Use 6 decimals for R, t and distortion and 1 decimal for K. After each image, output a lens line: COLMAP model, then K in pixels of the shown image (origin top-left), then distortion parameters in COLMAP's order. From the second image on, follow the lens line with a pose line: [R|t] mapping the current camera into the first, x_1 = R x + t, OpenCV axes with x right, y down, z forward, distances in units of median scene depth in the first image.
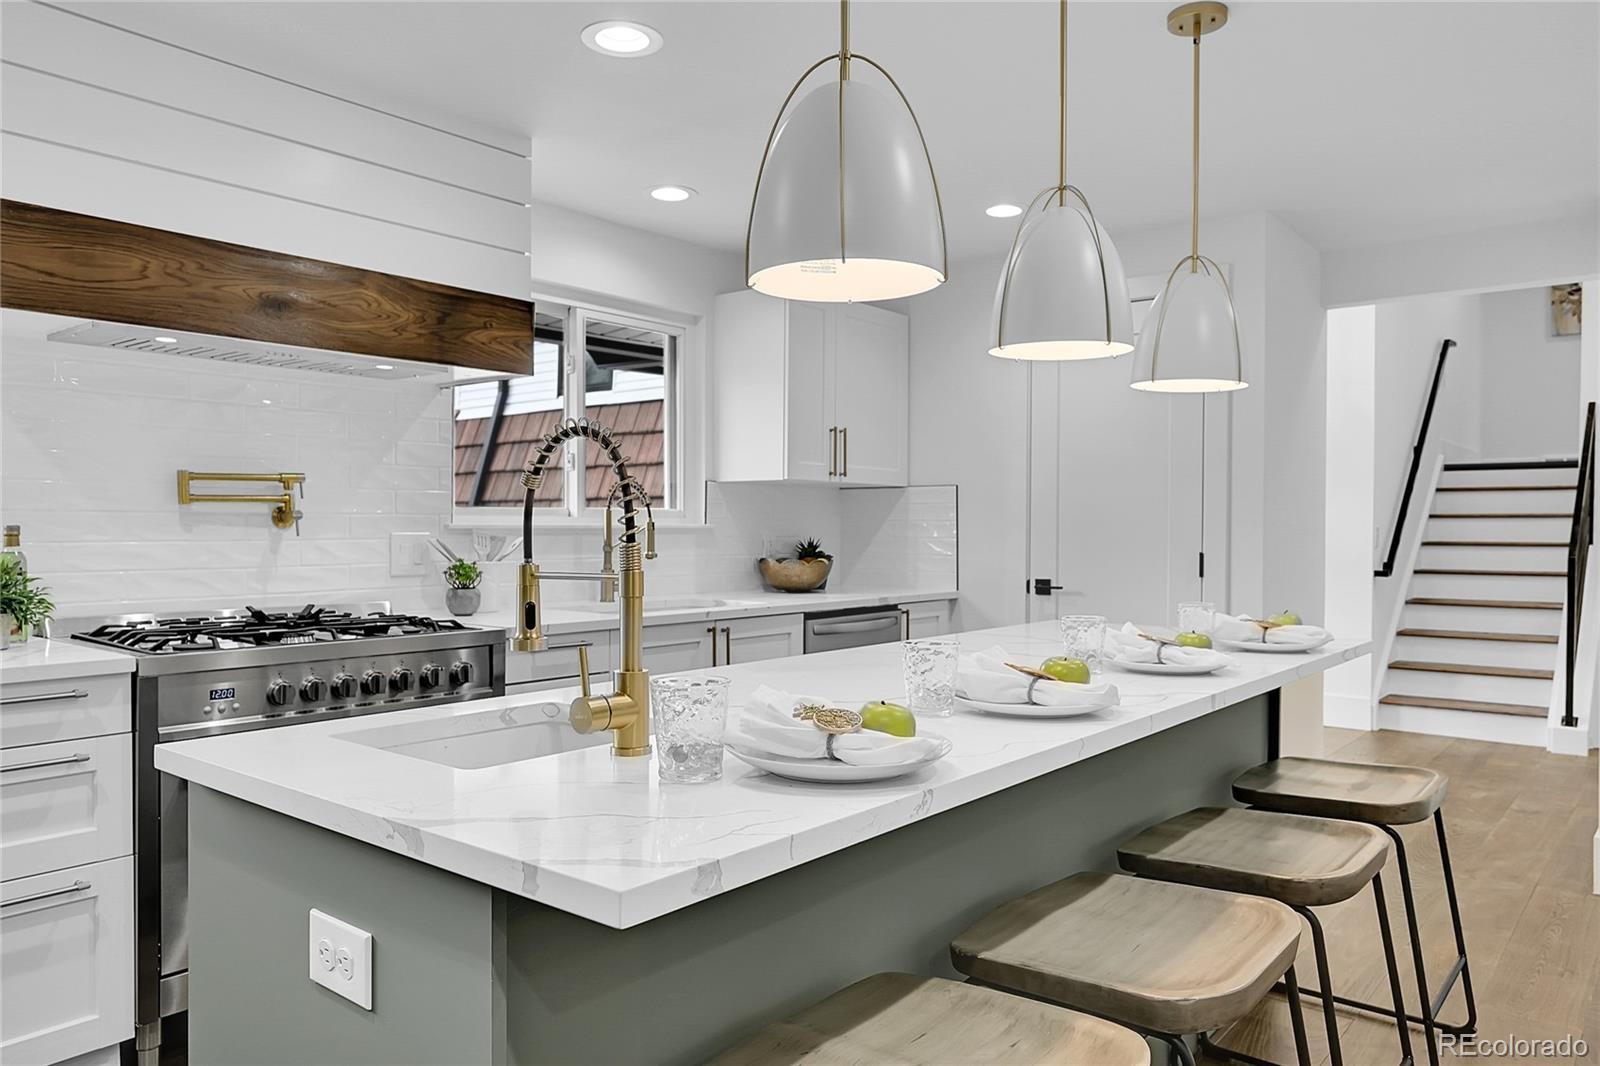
lens RADIAL K [[1090.0, 0, 806.1], [0, 1090.0, 511.6], [0, 0, 1]] dist [0.001084, 0.000599]
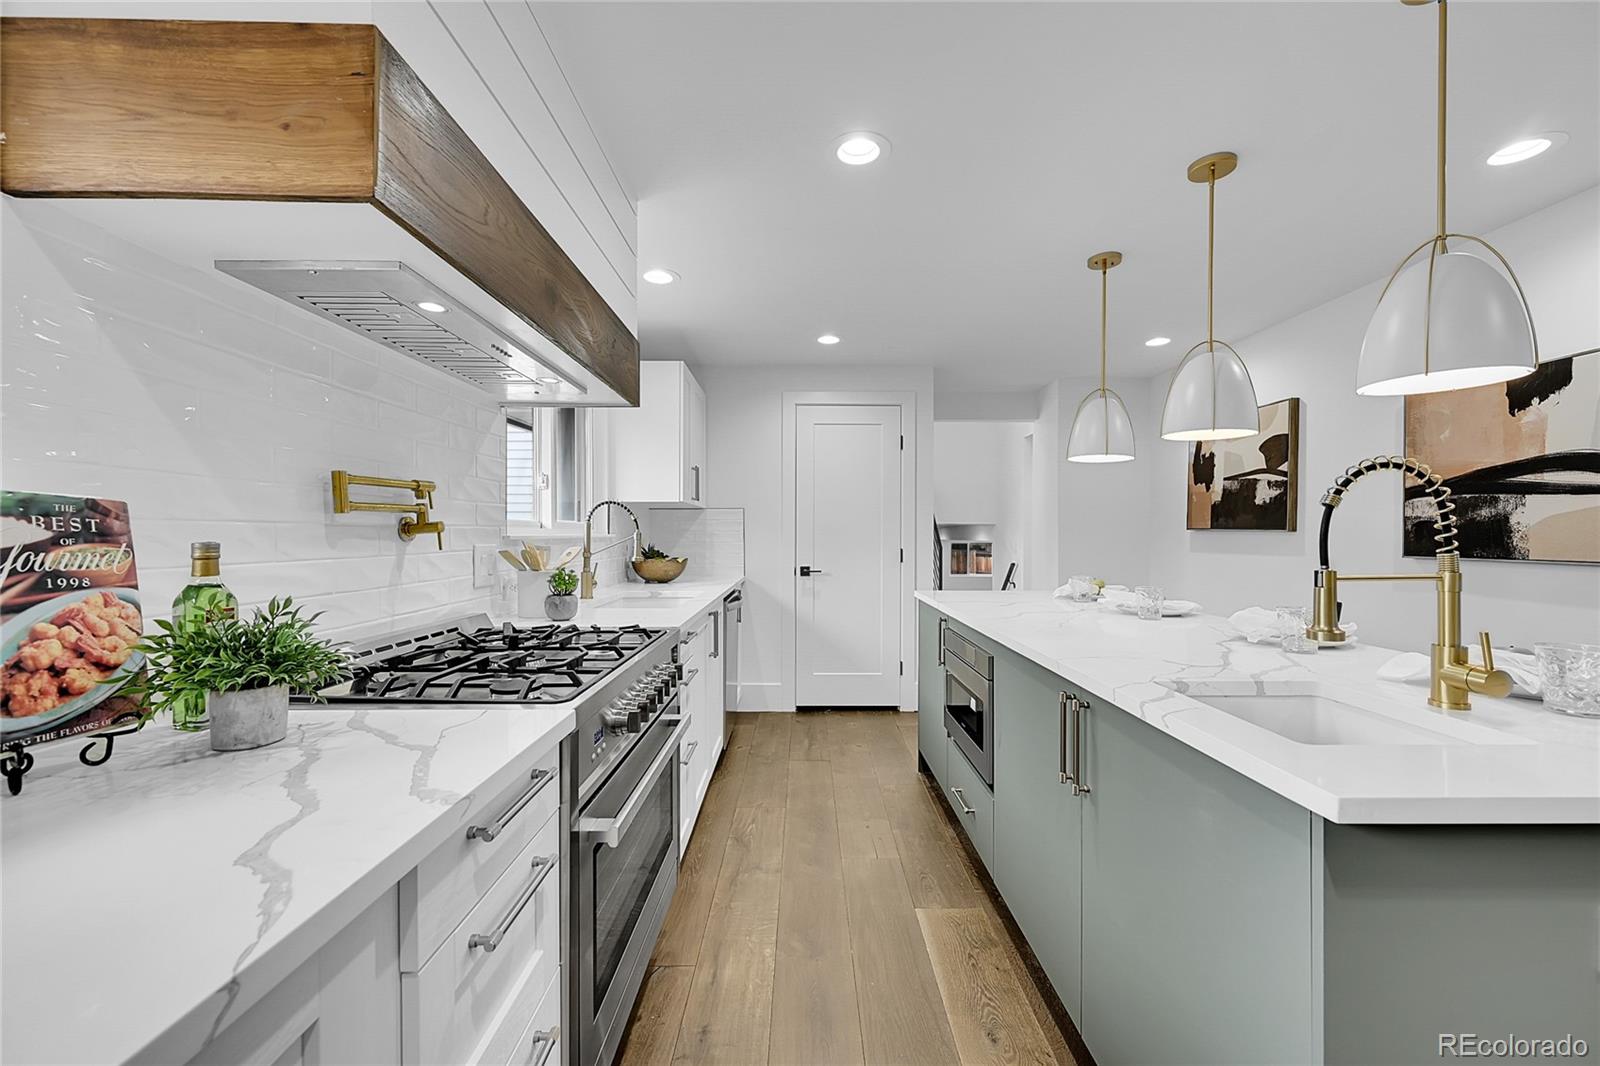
lens RADIAL K [[627.4, 0, 808.5], [0, 627.4, 532.5], [0, 0, 1]] dist [-0.003028, -0.000127]
pose [[0.767738, -0.002554, 0.640759, -0.576371], [-0.005724, 0.999925, 0.010844, 0.000463], [-0.640738, -0.011993, 0.767666, 0.405350]]
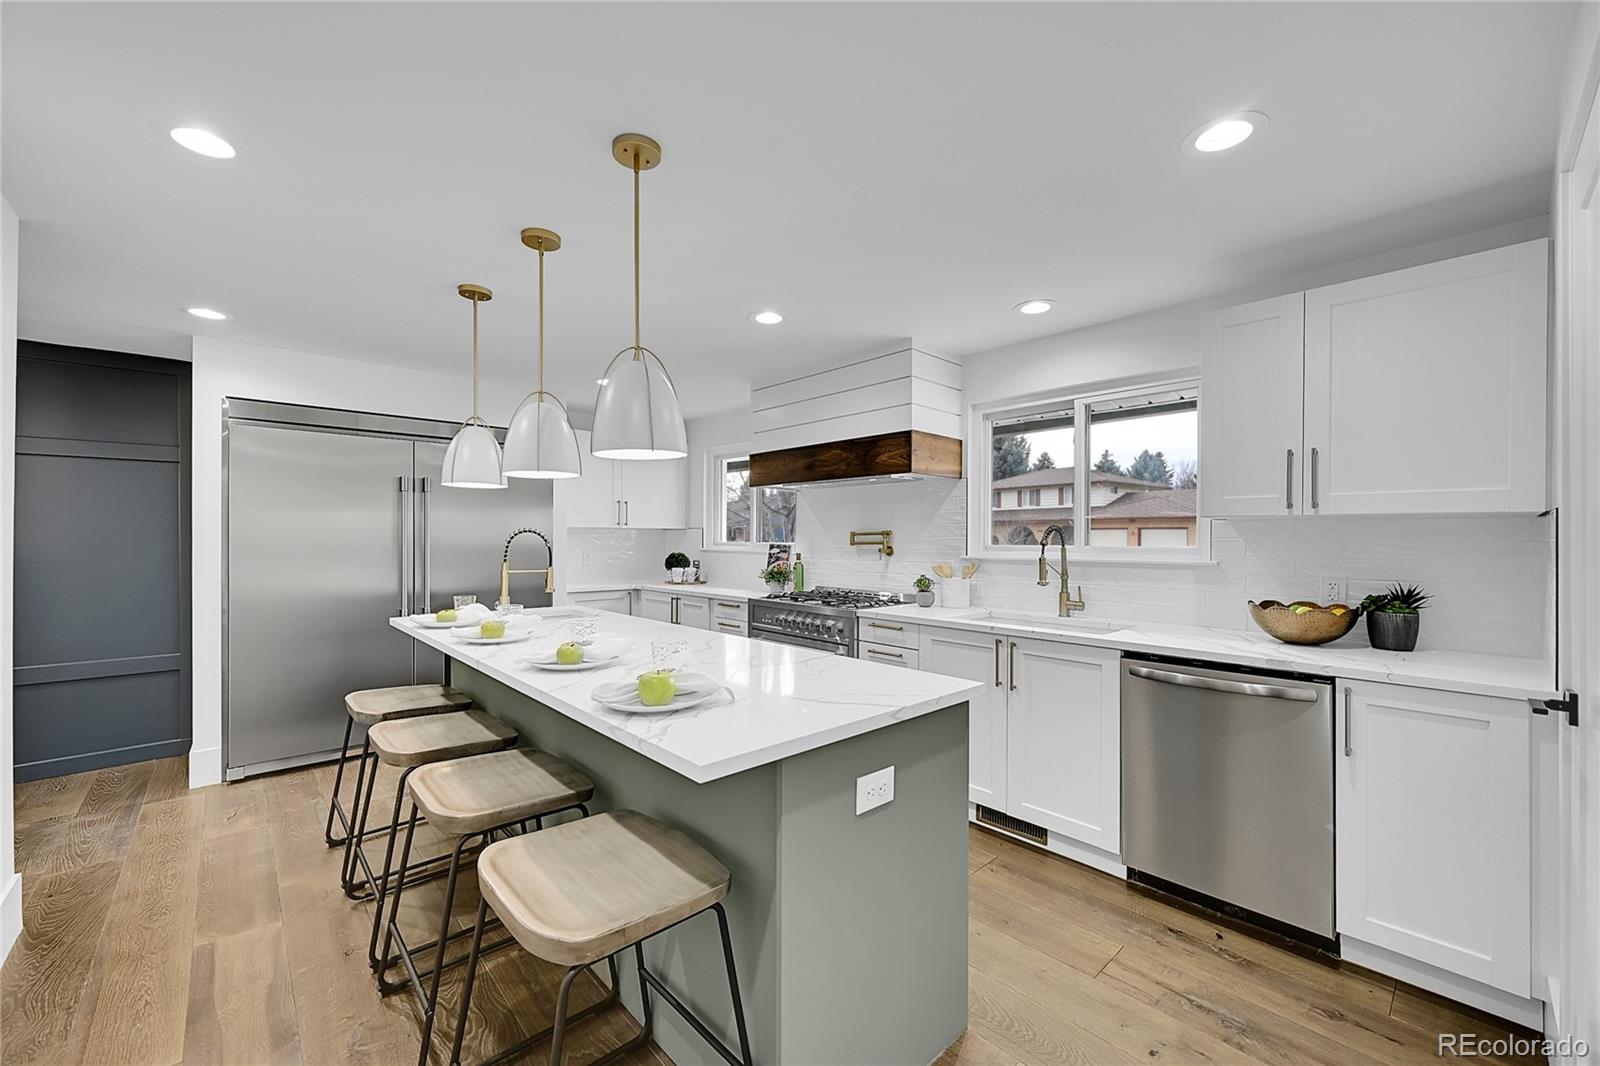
lens RADIAL K [[627.4, 0, 808.5], [0, 627.4, 532.5], [0, 0, 1]] dist [-0.003028, -0.000127]
pose [[-0.126147, -0.011226, -0.991948, 0.826651], [0.010751, 0.999862, -0.012683, -0.018328], [0.991953, -0.012264, -0.126009, 1.036601]]
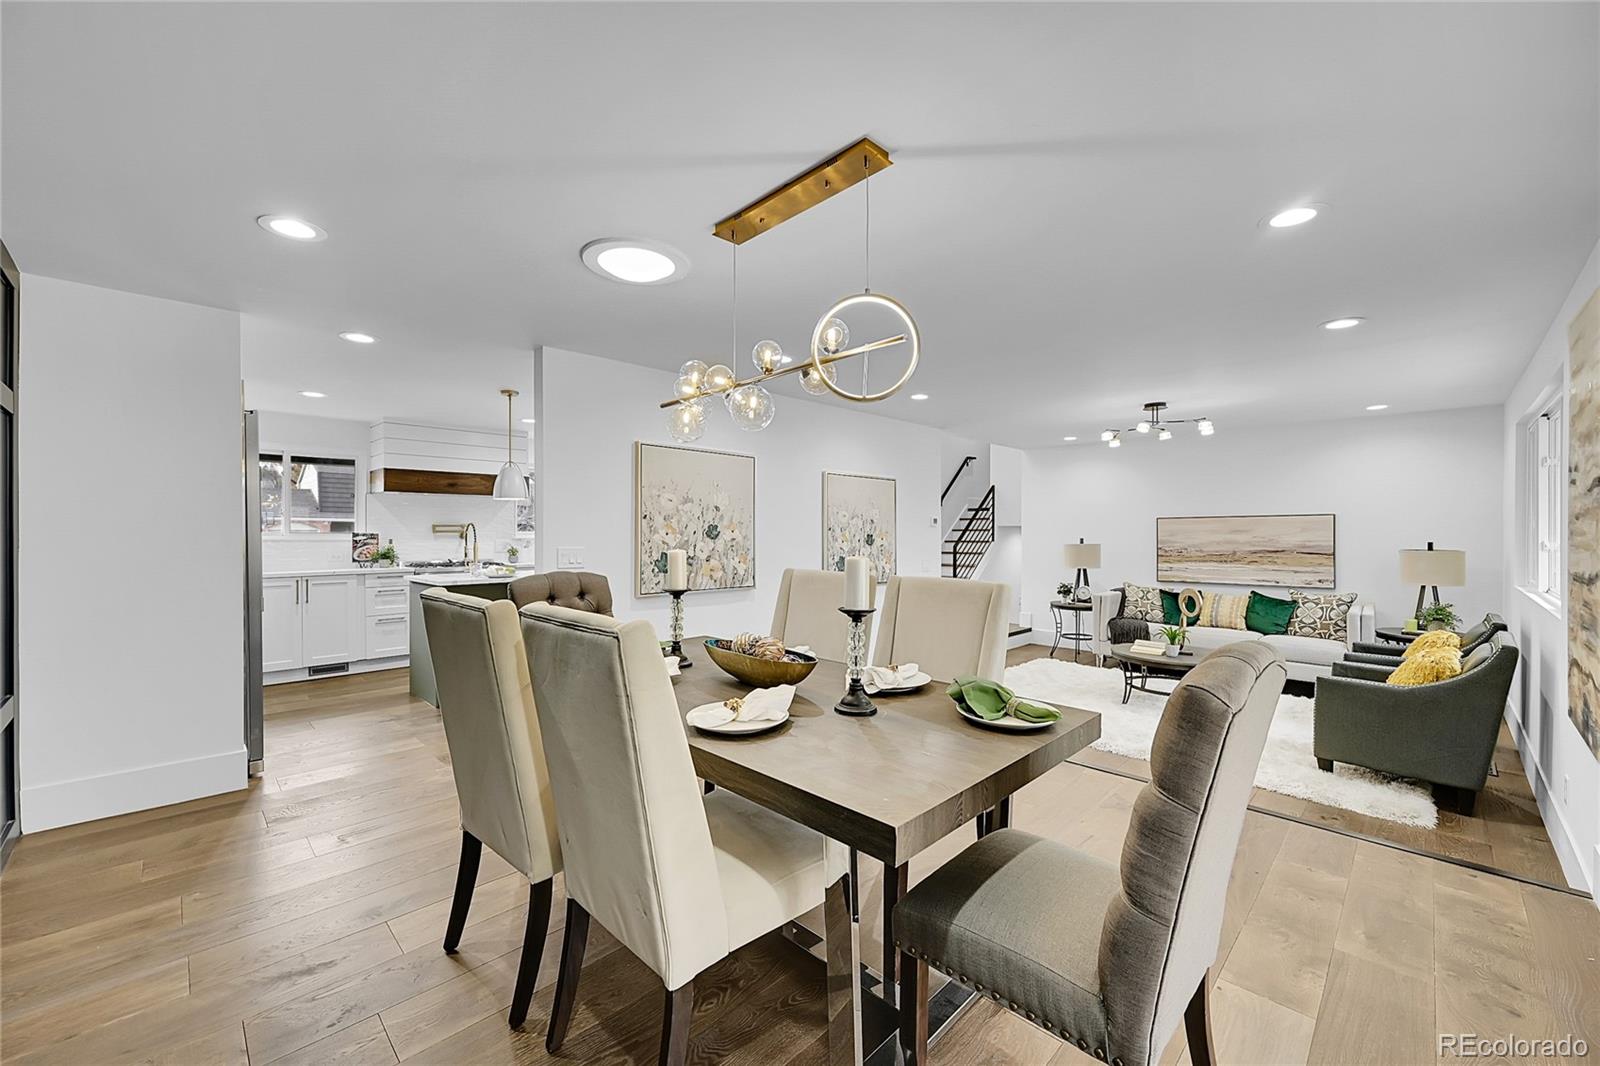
lens RADIAL K [[627.4, 0, 808.5], [0, 627.4, 532.5], [0, 0, 1]] dist [-0.003028, -0.000127]
pose [[0.995439, -0.005158, -0.095264, 0.945432], [0.006392, 0.999900, 0.012654, -0.028036], [0.095189, -0.013205, 0.995372, -1.070903]]
